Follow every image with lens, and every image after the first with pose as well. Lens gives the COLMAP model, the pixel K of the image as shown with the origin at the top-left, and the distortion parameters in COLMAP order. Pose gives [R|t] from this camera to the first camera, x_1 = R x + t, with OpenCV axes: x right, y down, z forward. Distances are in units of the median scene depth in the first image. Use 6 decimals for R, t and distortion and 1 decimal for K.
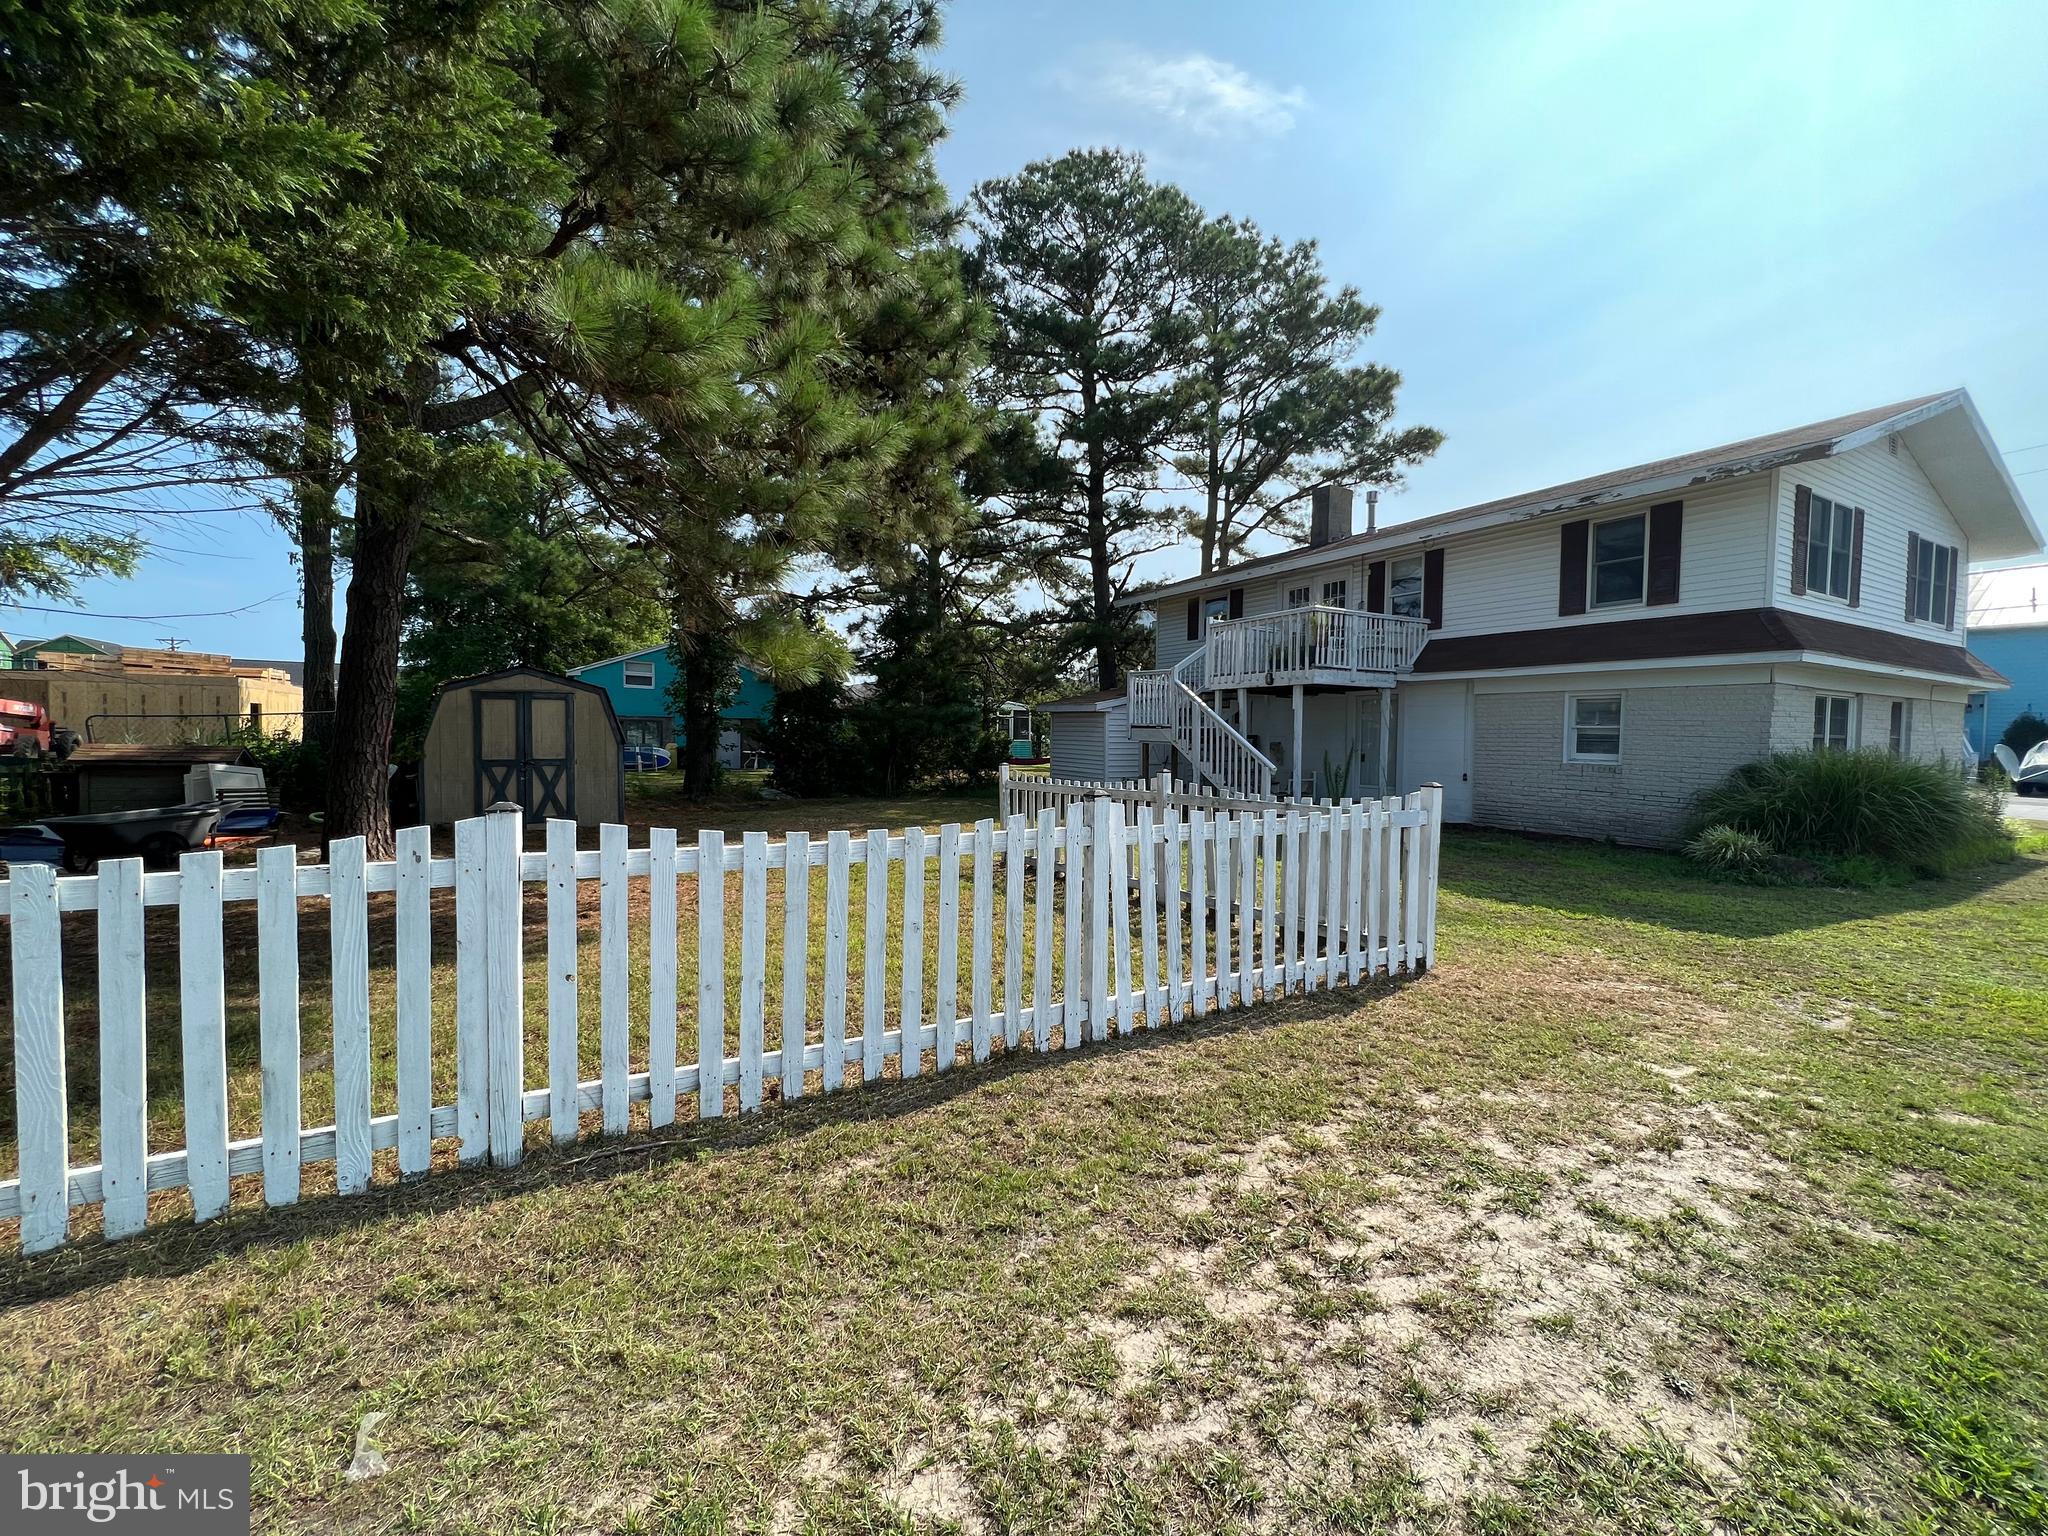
lens RADIAL K [[825.5, 0, 1017.7], [0, 825.5, 767.5], [0, 0, 1]] dist [0.001570, 0.000476]
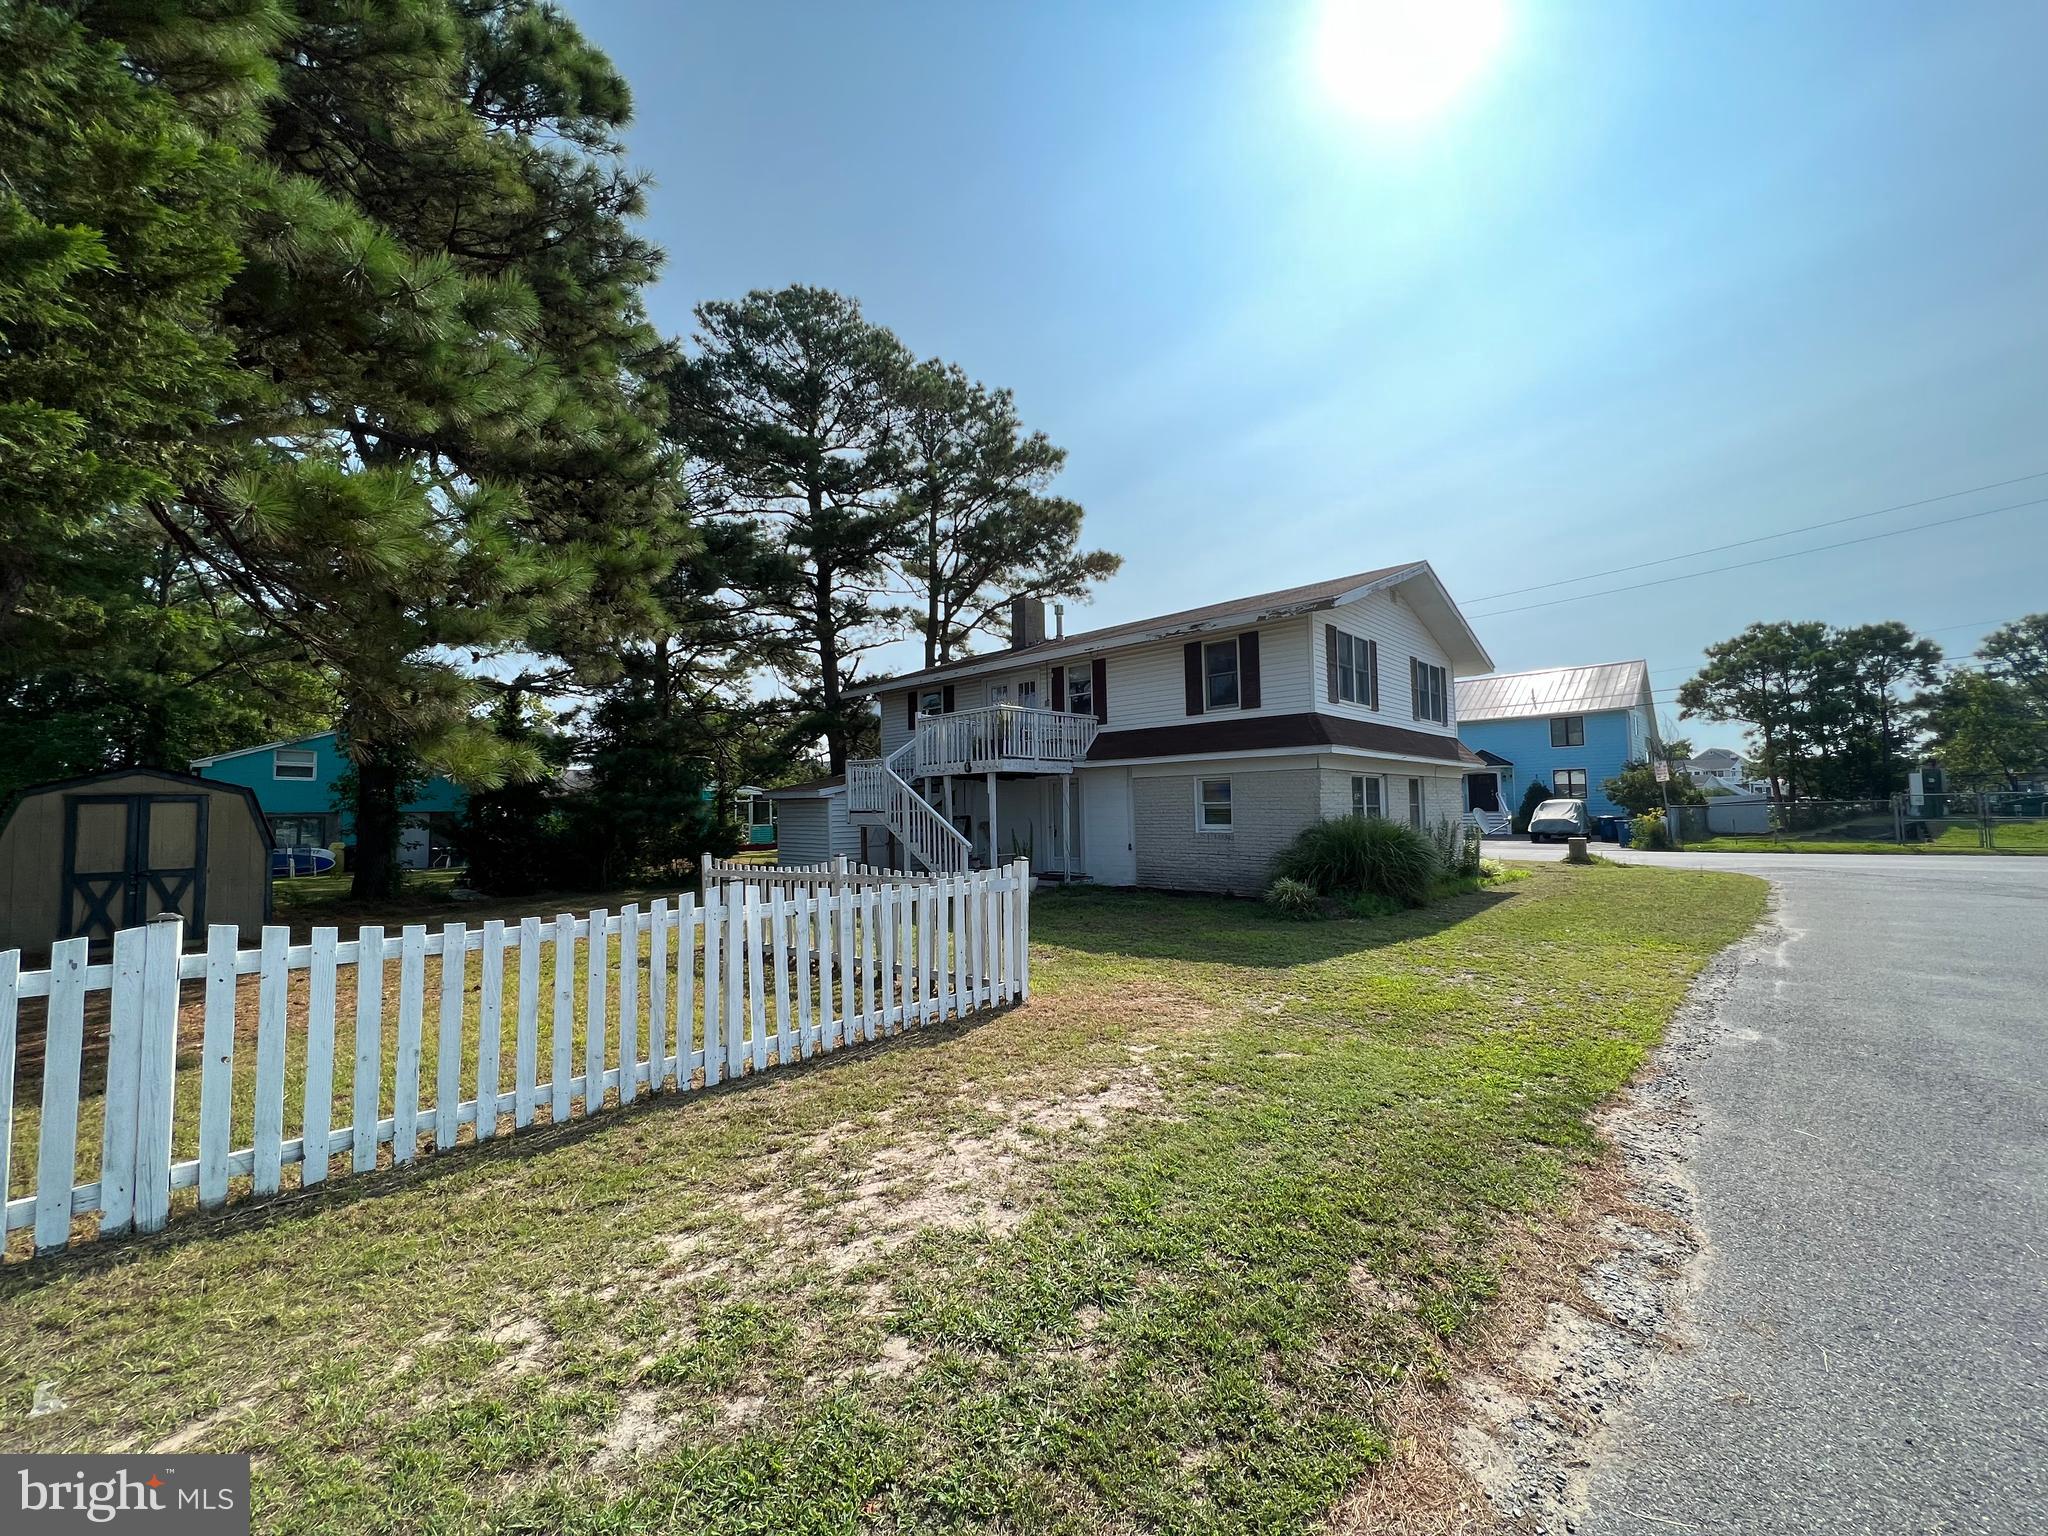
lens RADIAL K [[825.5, 0, 1018.3], [0, 825.5, 765.0], [0, 0, 1]] dist [0.001570, 0.000476]
pose [[0.957464, -0.011800, 0.288310, 0.051455], [0.040168, 0.994886, -0.092677, -0.002675], [-0.285742, 0.100316, 0.953041, -0.122313]]
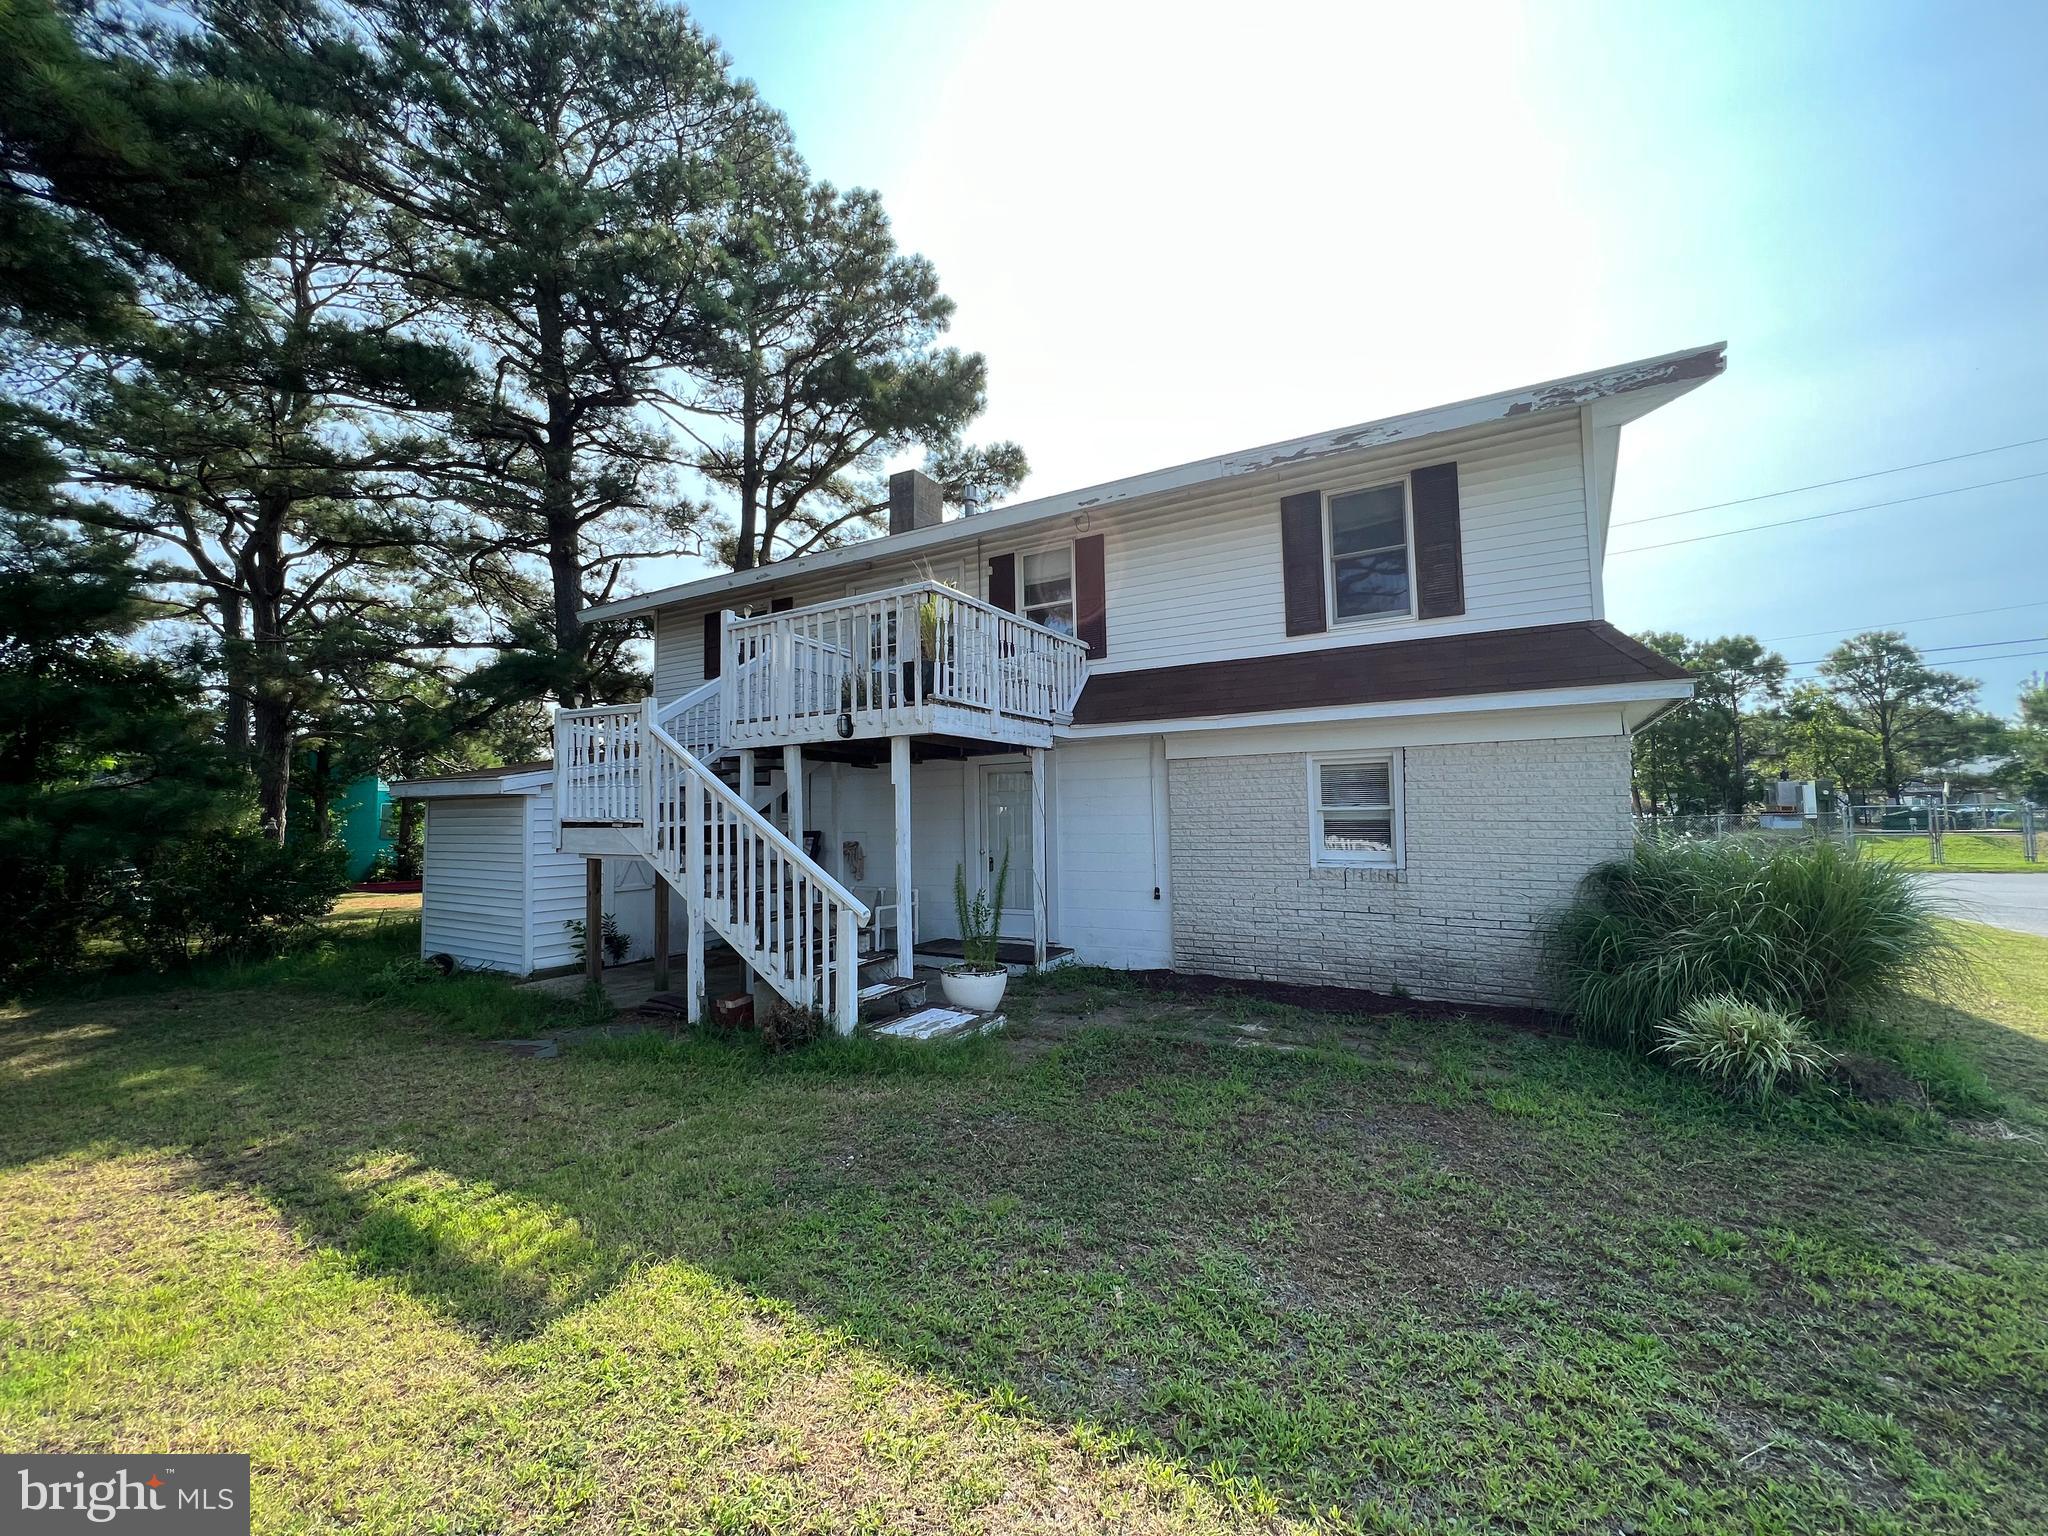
lens RADIAL K [[825.5, 0, 1021.0], [0, 825.5, 759.4], [0, 0, 1]] dist [0.001570, 0.000476]
pose [[0.862640, 0.012357, 0.505667, 0.166657], [0.046092, 0.993622, -0.102911, -0.034273], [-0.503714, 0.112082, 0.856569, 0.605511]]
